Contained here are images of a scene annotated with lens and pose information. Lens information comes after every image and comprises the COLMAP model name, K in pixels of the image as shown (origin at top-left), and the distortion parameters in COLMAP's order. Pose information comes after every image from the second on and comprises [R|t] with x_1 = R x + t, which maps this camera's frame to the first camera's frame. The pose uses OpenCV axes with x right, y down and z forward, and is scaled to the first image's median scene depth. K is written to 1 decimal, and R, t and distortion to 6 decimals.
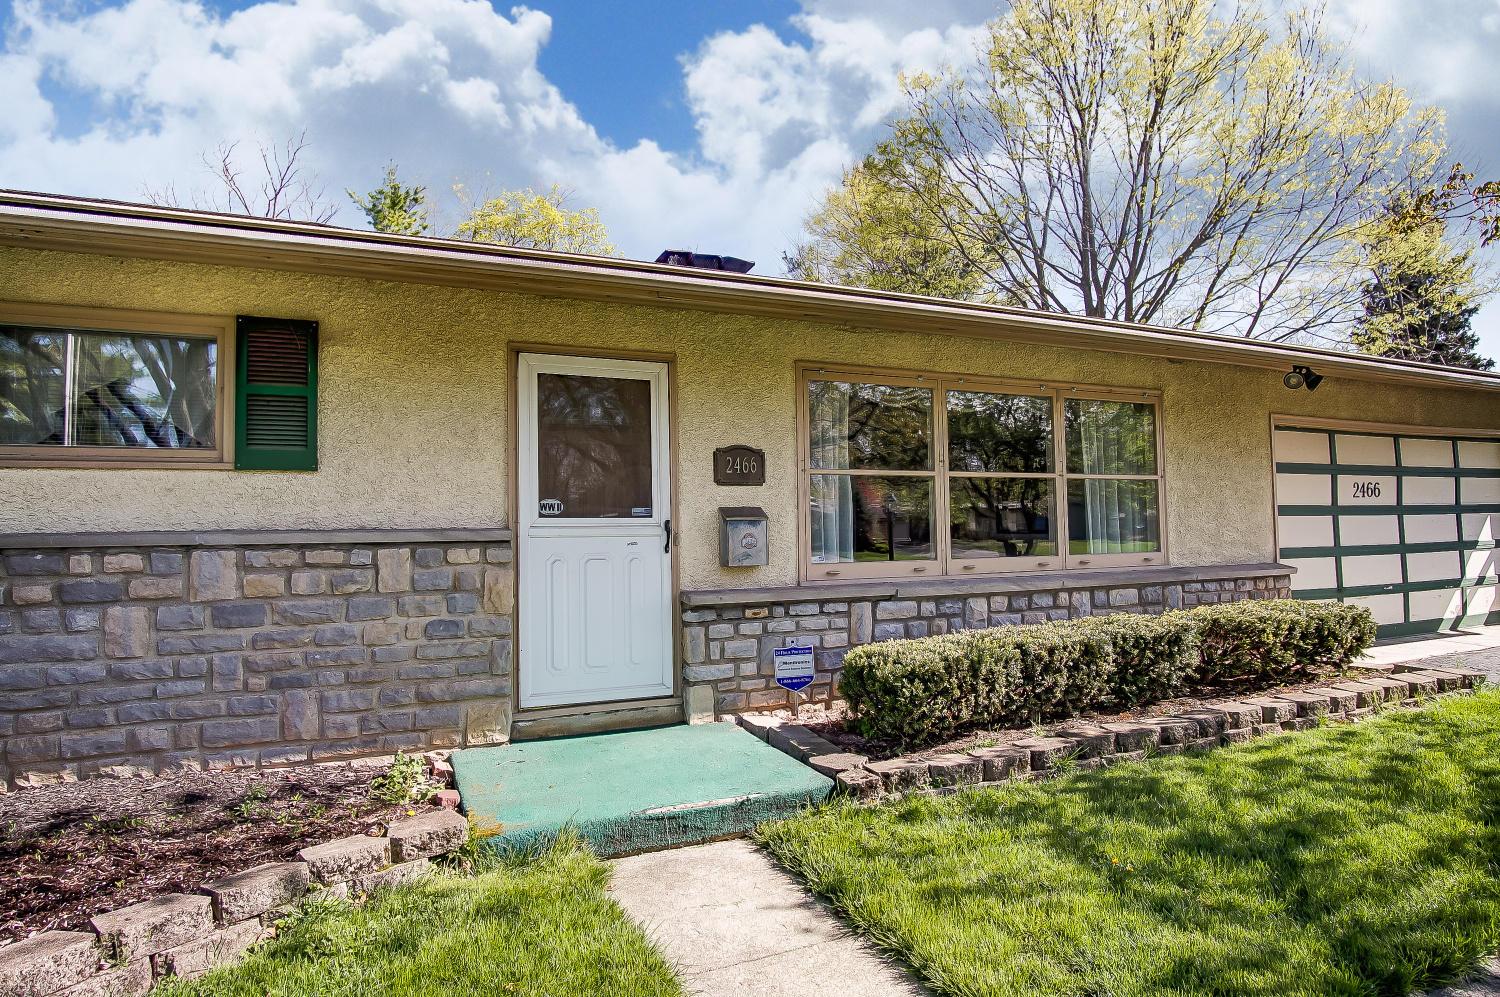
lens RADIAL K [[815.9, 0, 731.4], [0, 815.9, 488.2], [0, 0, 1]] dist [-0.022072, 0.001056]
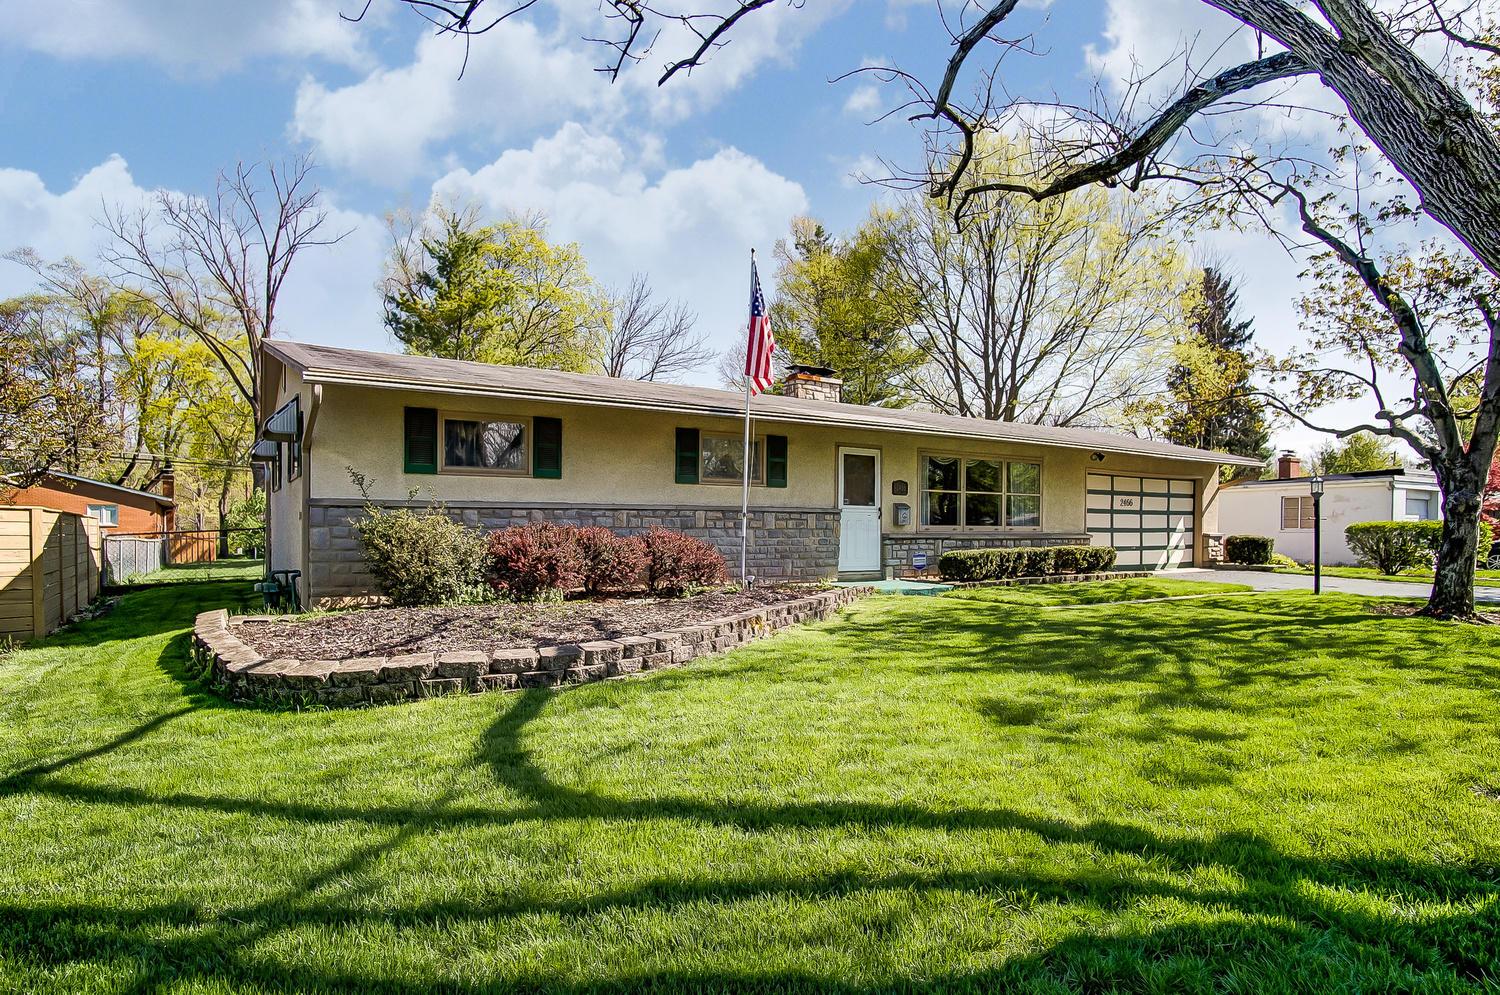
lens RADIAL K [[828.8, 0, 753.7], [0, 828.8, 536.1], [0, 0, 1]] dist [-0.007525, -0.000850]
pose [[0.982618, 0.016434, 0.184909, -0.777767], [-0.027298, 0.998037, 0.056361, -0.007642], [-0.183620, -0.060428, 0.981138, -1.289631]]
